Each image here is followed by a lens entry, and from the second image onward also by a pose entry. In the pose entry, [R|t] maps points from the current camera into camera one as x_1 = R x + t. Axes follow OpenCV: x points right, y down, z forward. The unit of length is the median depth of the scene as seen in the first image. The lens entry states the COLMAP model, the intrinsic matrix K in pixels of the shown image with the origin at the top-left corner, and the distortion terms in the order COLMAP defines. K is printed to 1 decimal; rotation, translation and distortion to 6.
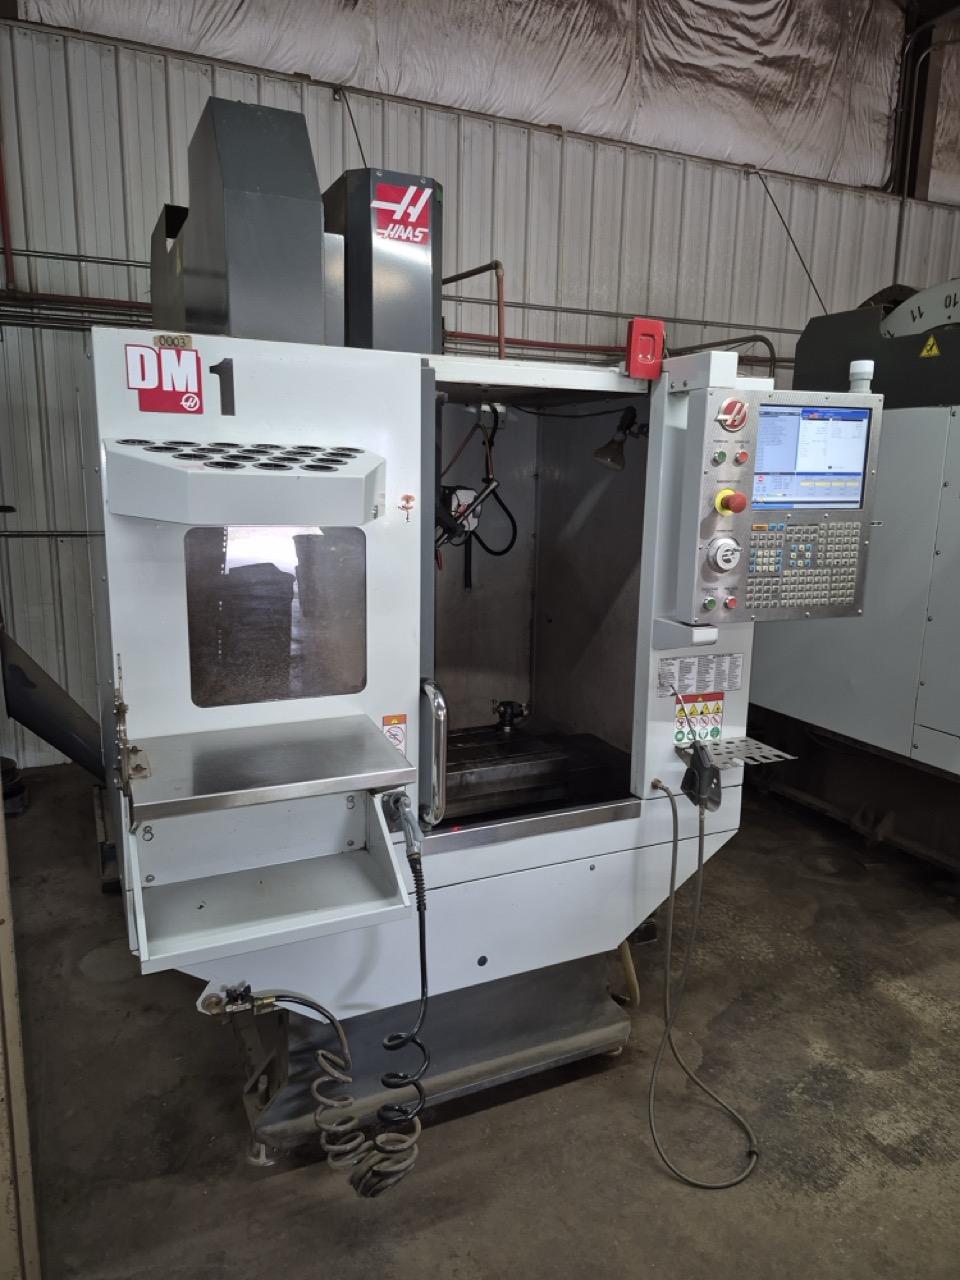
lens RADIAL K [[883.8, 0, 485.3], [0, 883.8, 638.3], [0, 0, 1]] dist [0.059701, -0.056729]
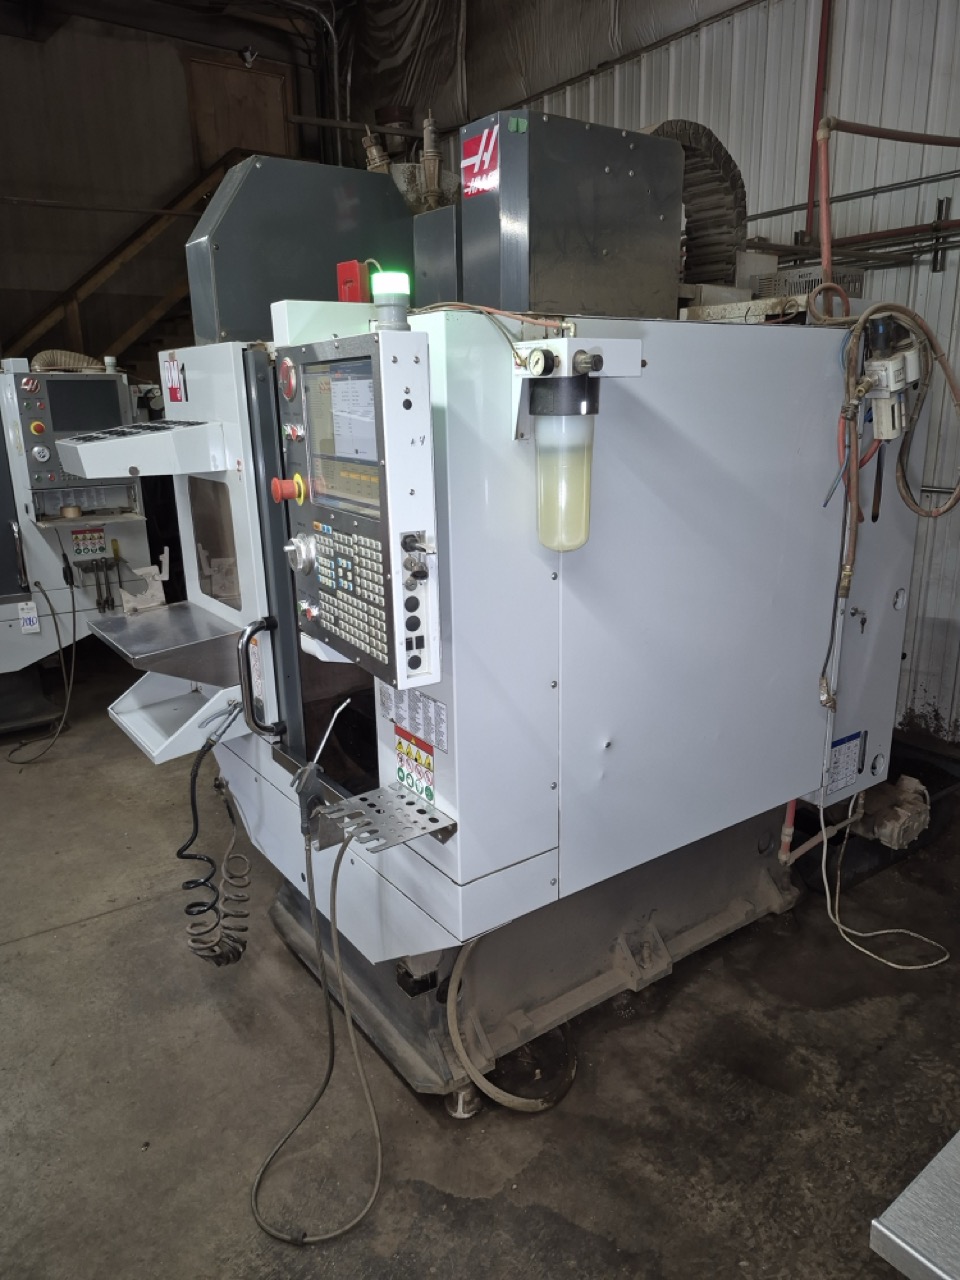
lens RADIAL K [[885.2, 0, 495.3], [0, 885.2, 648.1], [0, 0, 1]] dist [0.070572, -0.073250]
pose [[0.192942, 0.248635, -0.949186, 0.821670], [-0.165130, 0.961793, 0.218371, -0.162556], [0.967215, 0.114606, 0.226627, 0.738709]]
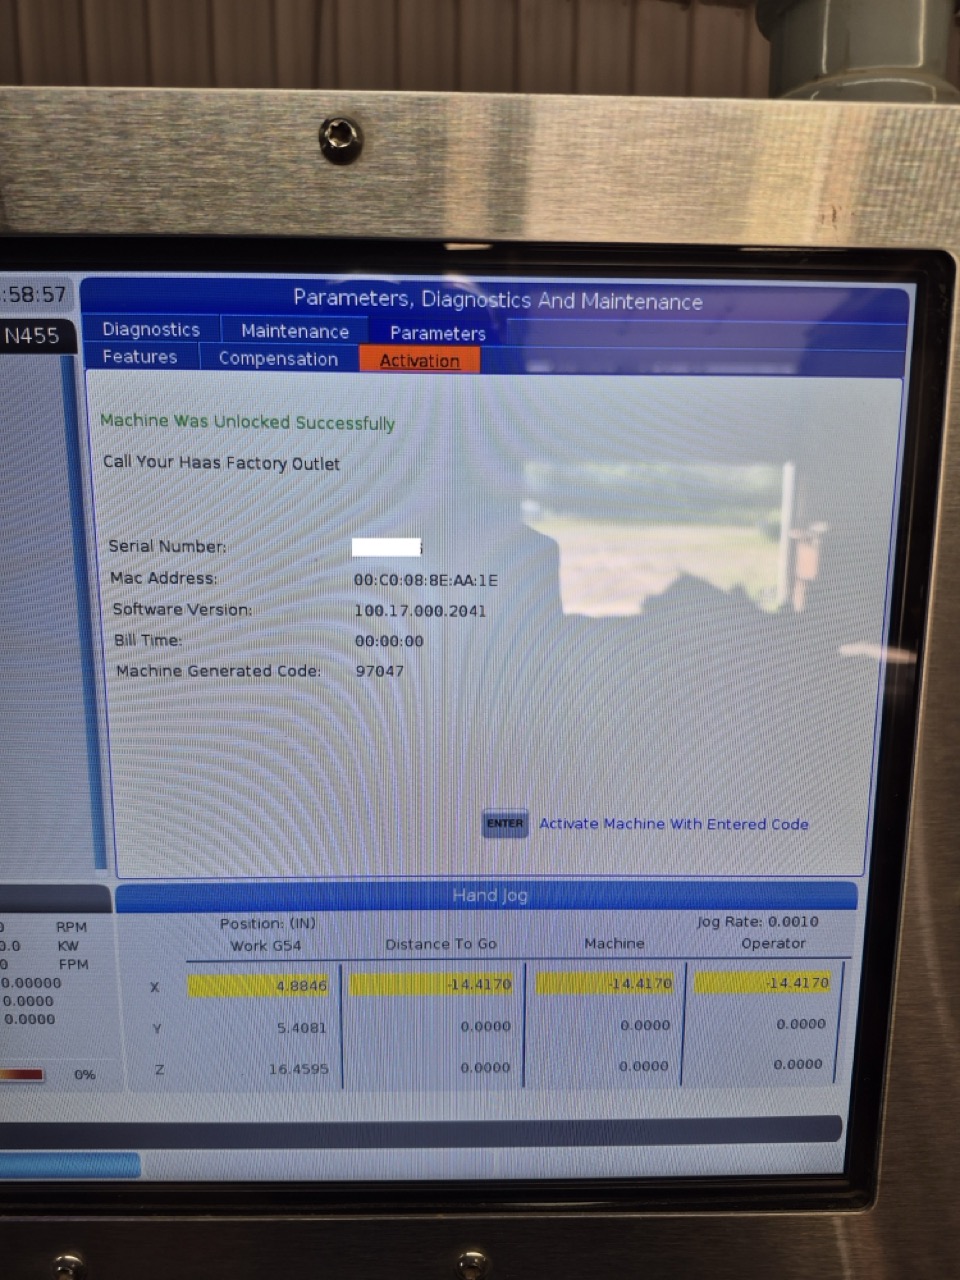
lens RADIAL K [[883.8, 0, 485.3], [0, 883.8, 638.3], [0, 0, 1]] dist [0.059701, -0.056729]
pose [[0.953170, 0.042783, -0.299393, 0.318241], [-0.051227, 0.998479, -0.020407, -0.163024], [0.298064, 0.034788, 0.953912, 0.686465]]
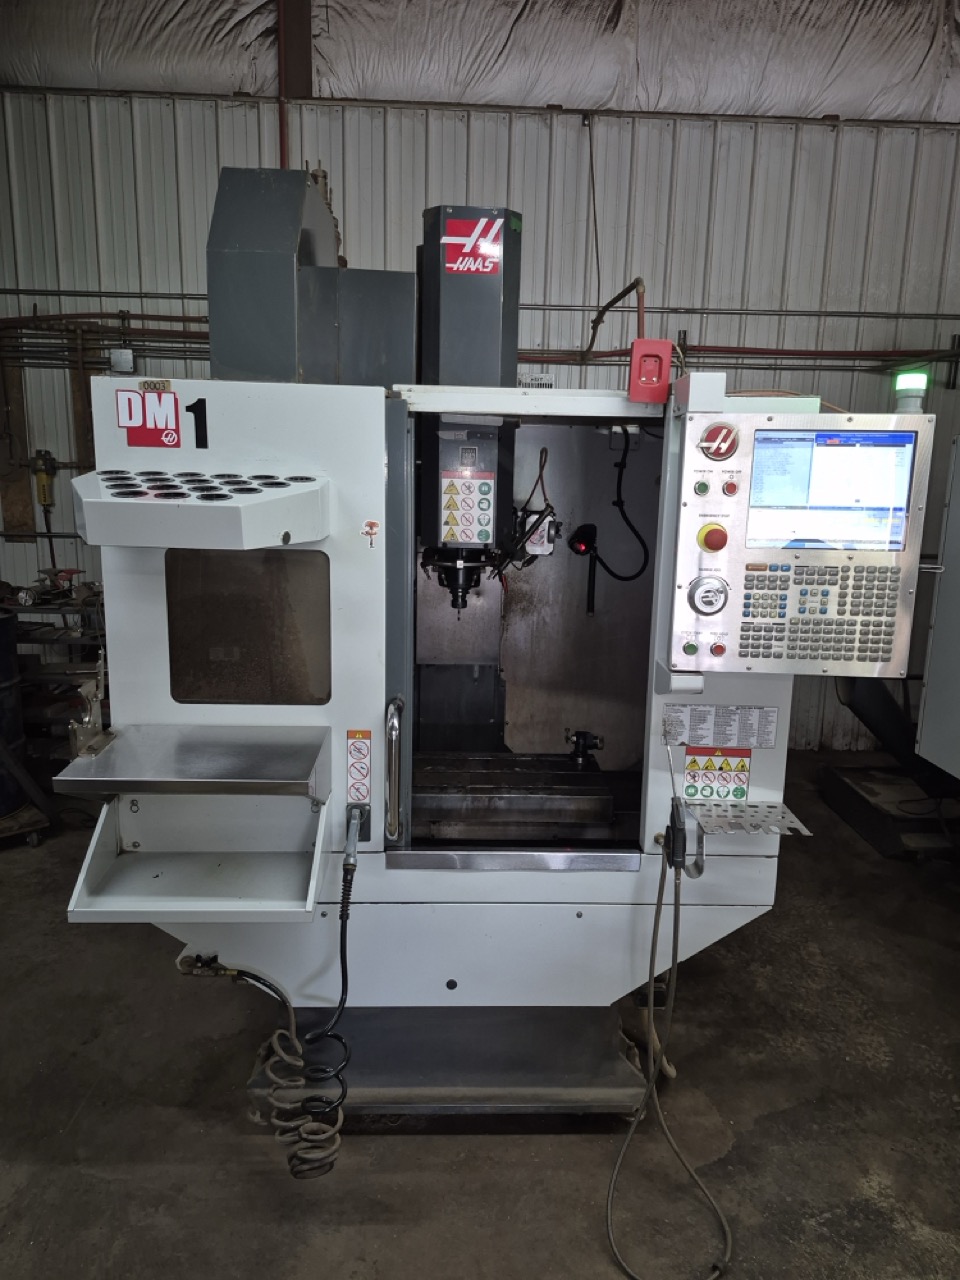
lens RADIAL K [[884.4, 0, 493.1], [0, 884.4, 643.5], [0, 0, 1]] dist [0.041854, -0.028195]
pose [[0.920140, 0.079156, -0.383505, 0.308447], [-0.081820, 0.996603, 0.009390, -0.027044], [0.382946, 0.022738, 0.923491, 0.063440]]
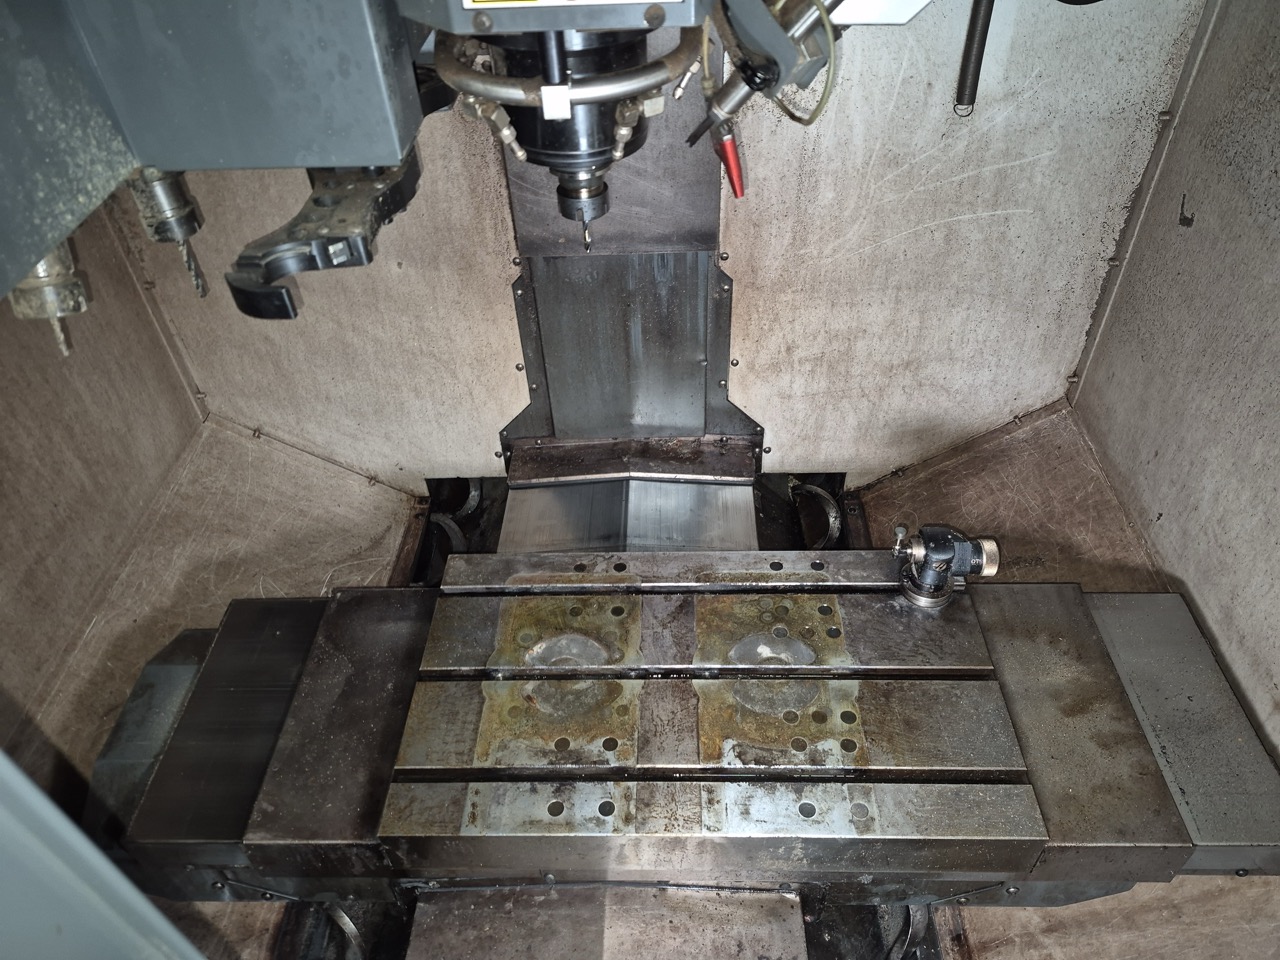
lens RADIAL K [[887.0, 0, 643.4], [0, 887.0, 479.5], [0, 0, 1]] dist [0.130232, -0.178199]
pose [[0.895609, 0.262718, -0.358975, 0.042603], [-0.031894, 0.842819, 0.537251, -0.145418], [0.443697, -0.469718, 0.763216, 0.696178]]
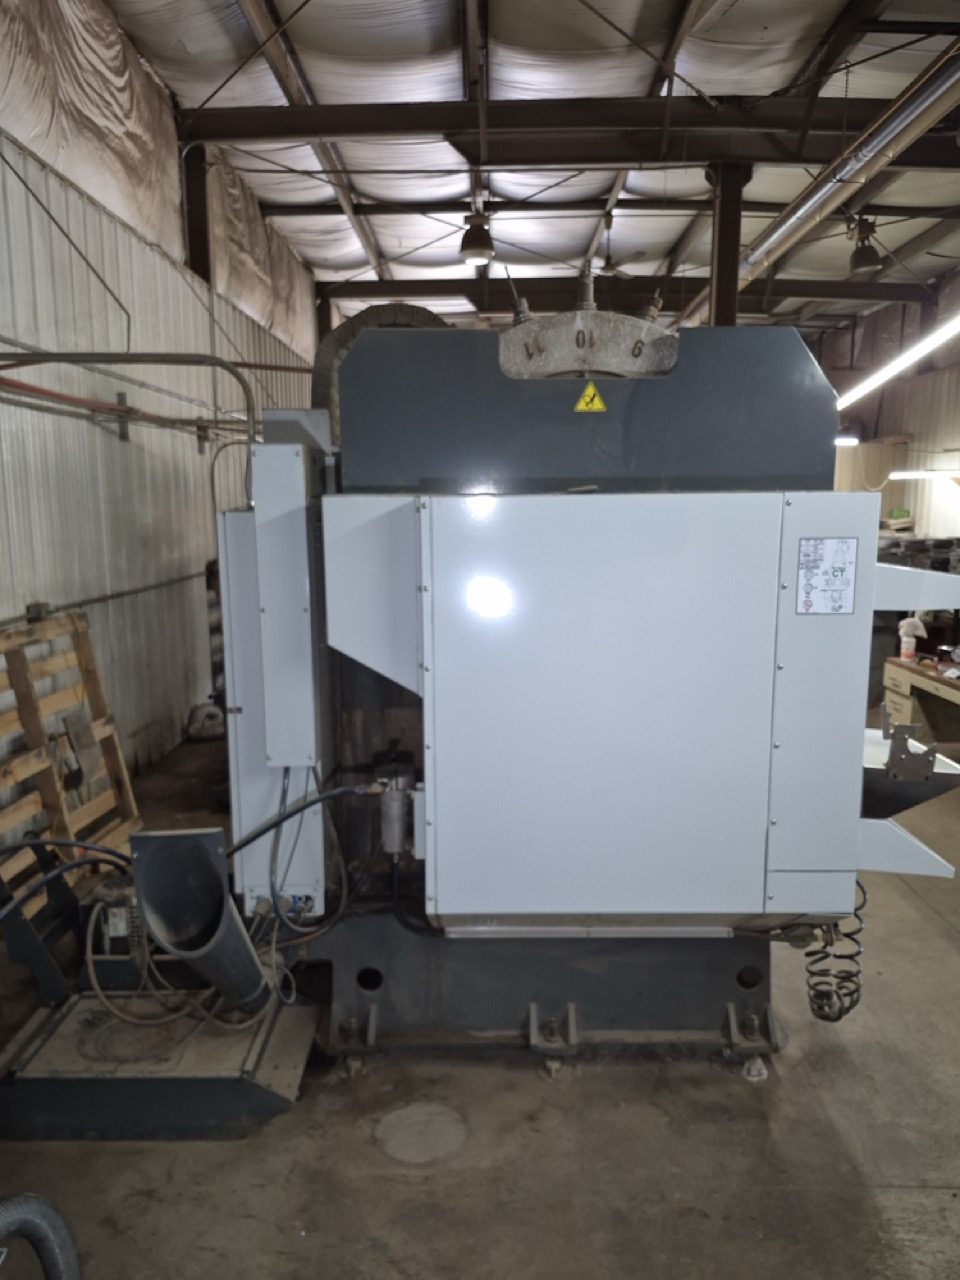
lens RADIAL K [[917.2, 0, 487.4], [0, 917.2, 637.5], [0, 0, 1]] dist [0.020168, -0.006248]
pose [[0.422220, -0.155972, 0.892975, -1.232840], [0.181730, 0.979652, 0.085185, -0.204911], [-0.888091, 0.126313, 0.441973, 0.525936]]
